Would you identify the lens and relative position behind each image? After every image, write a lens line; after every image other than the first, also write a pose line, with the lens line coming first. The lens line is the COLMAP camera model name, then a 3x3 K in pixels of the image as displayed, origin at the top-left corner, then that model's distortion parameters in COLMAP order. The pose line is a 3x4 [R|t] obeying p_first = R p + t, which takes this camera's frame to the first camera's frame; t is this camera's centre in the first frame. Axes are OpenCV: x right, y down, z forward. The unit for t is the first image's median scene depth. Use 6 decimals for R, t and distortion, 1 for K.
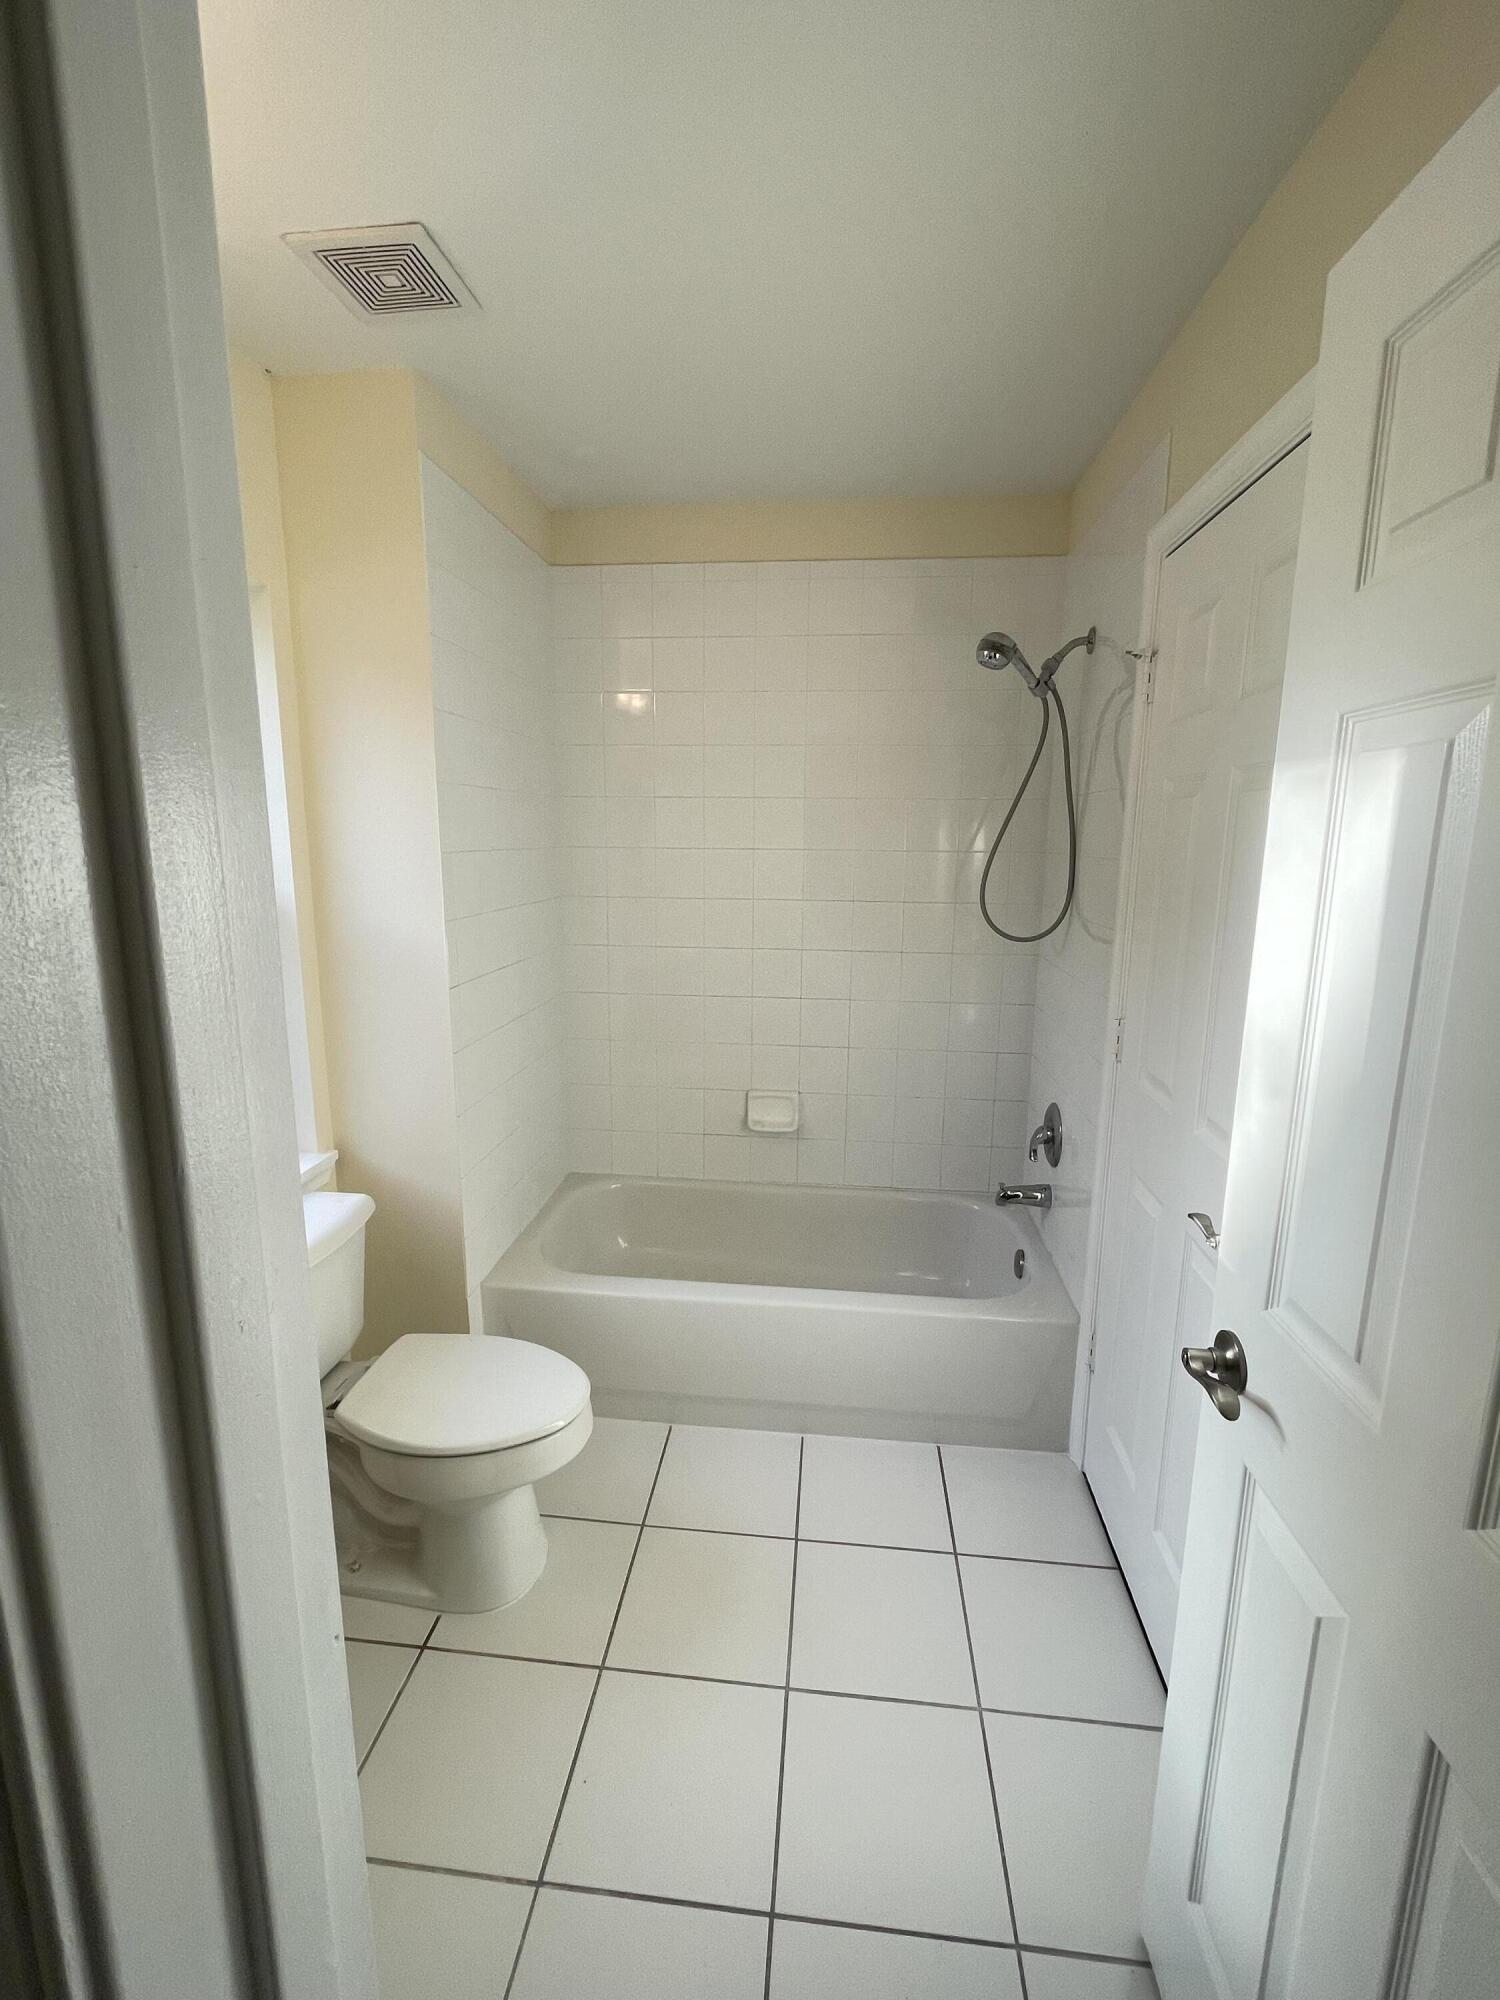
lens RADIAL K [[878.5, 0, 754.8], [0, 878.5, 997.8], [0, 0, 1]] dist [0.000303, -0.000833]
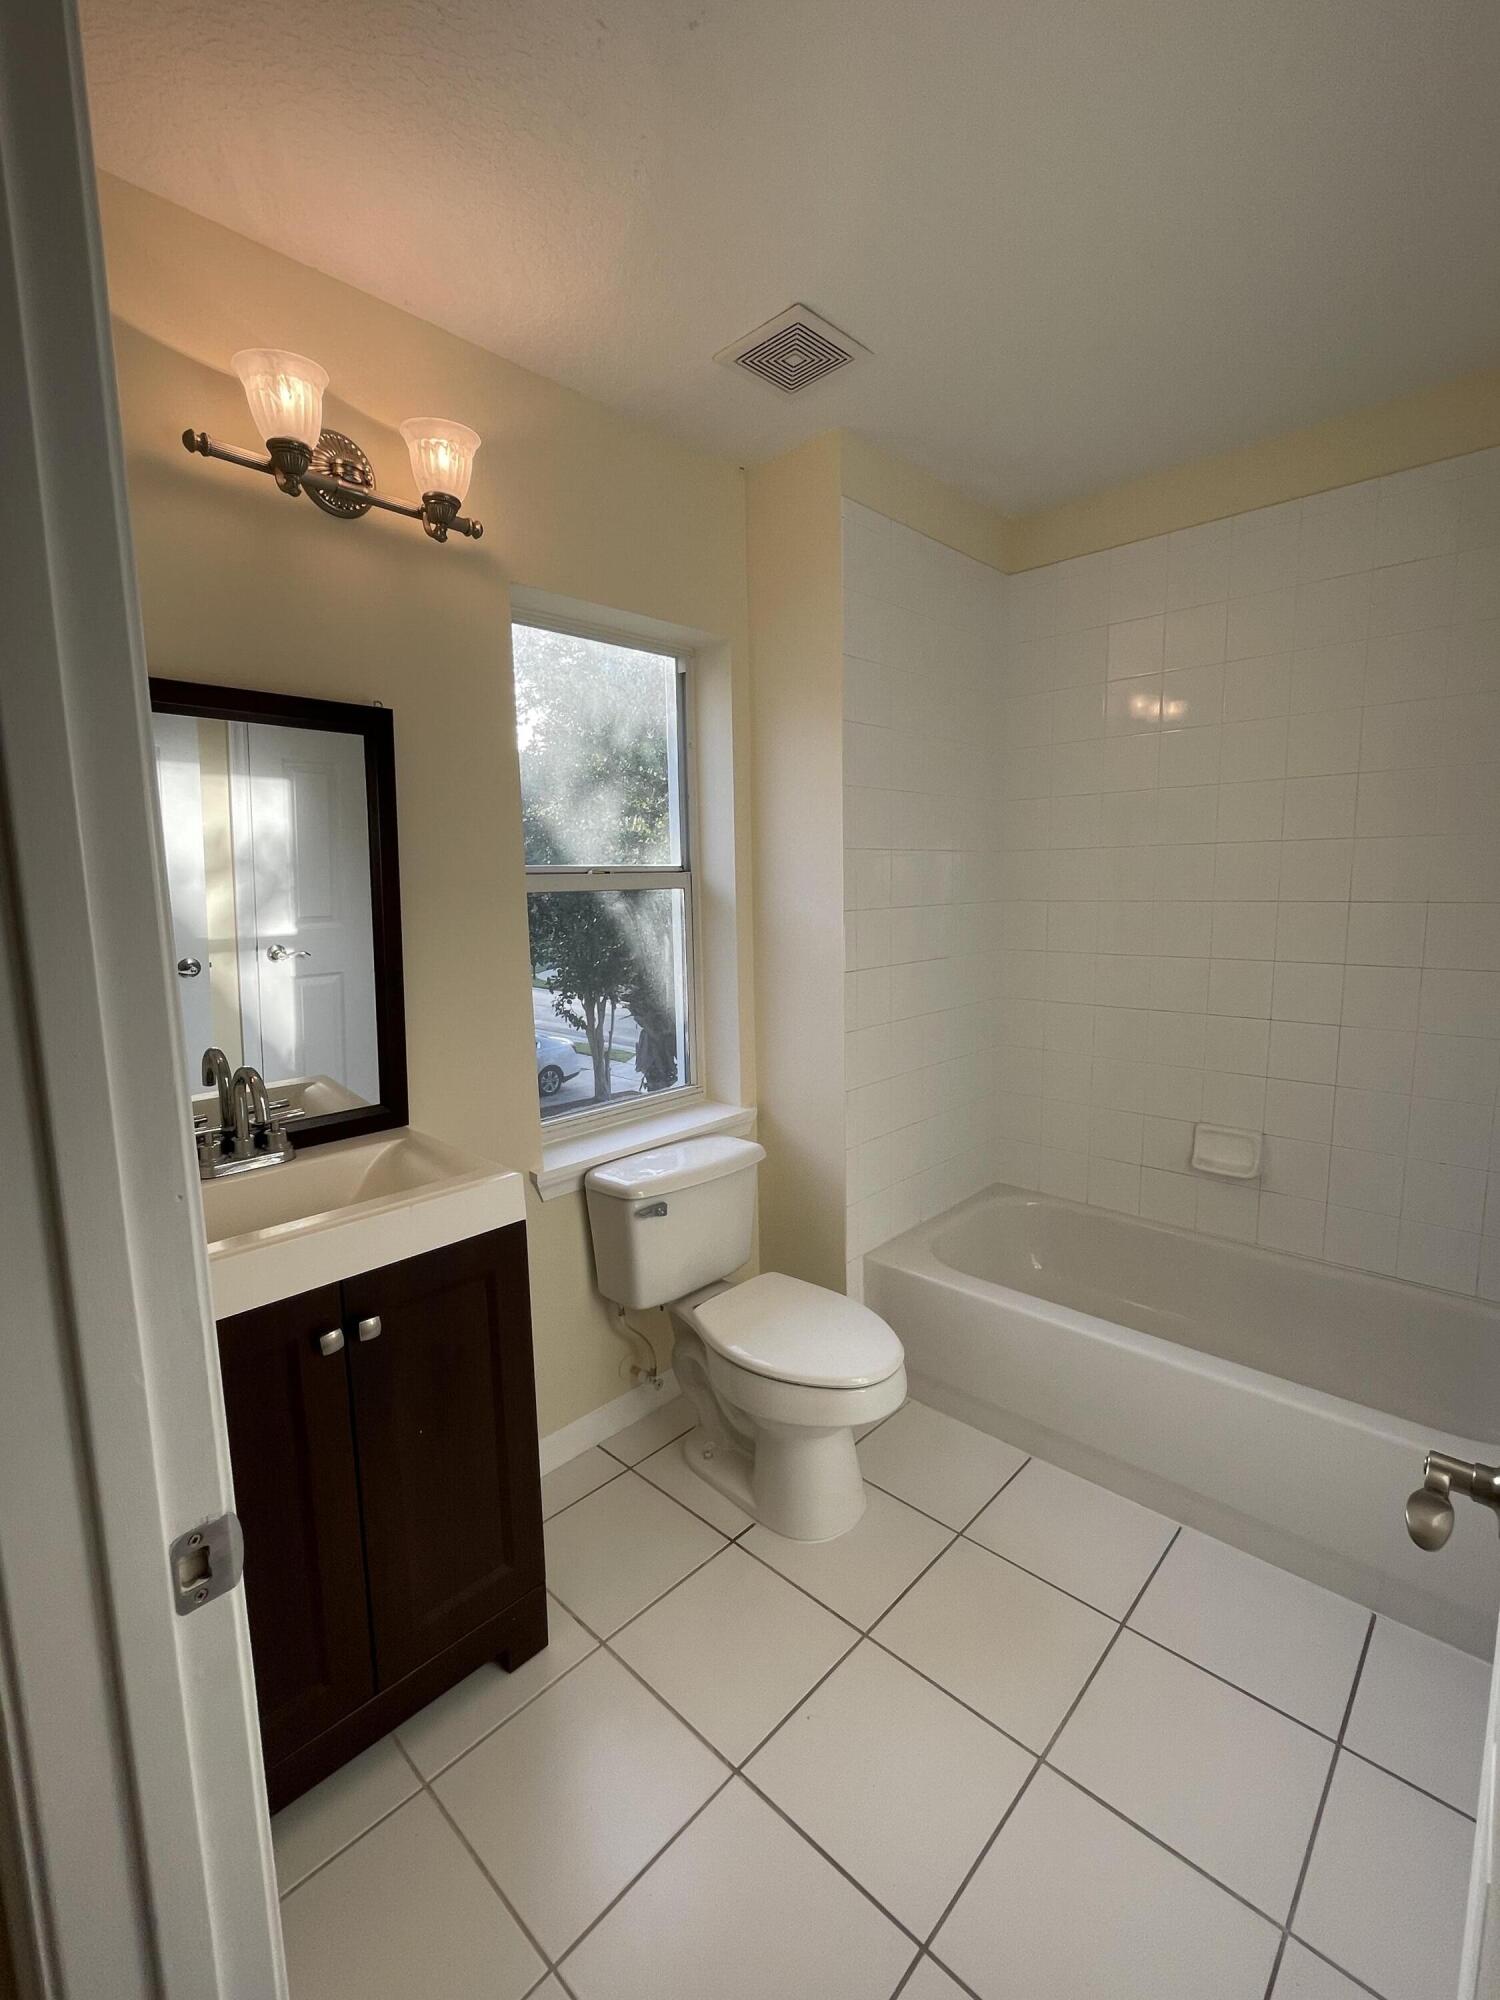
lens RADIAL K [[878.5, 0, 754.1], [0, 878.5, 995.2], [0, 0, 1]] dist [0.000303, -0.000833]
pose [[0.796678, 0.057098, -0.601701, 0.212189], [-0.086384, 0.996064, -0.019855, 0.047247], [0.598199, 0.067796, 0.798474, 0.052466]]
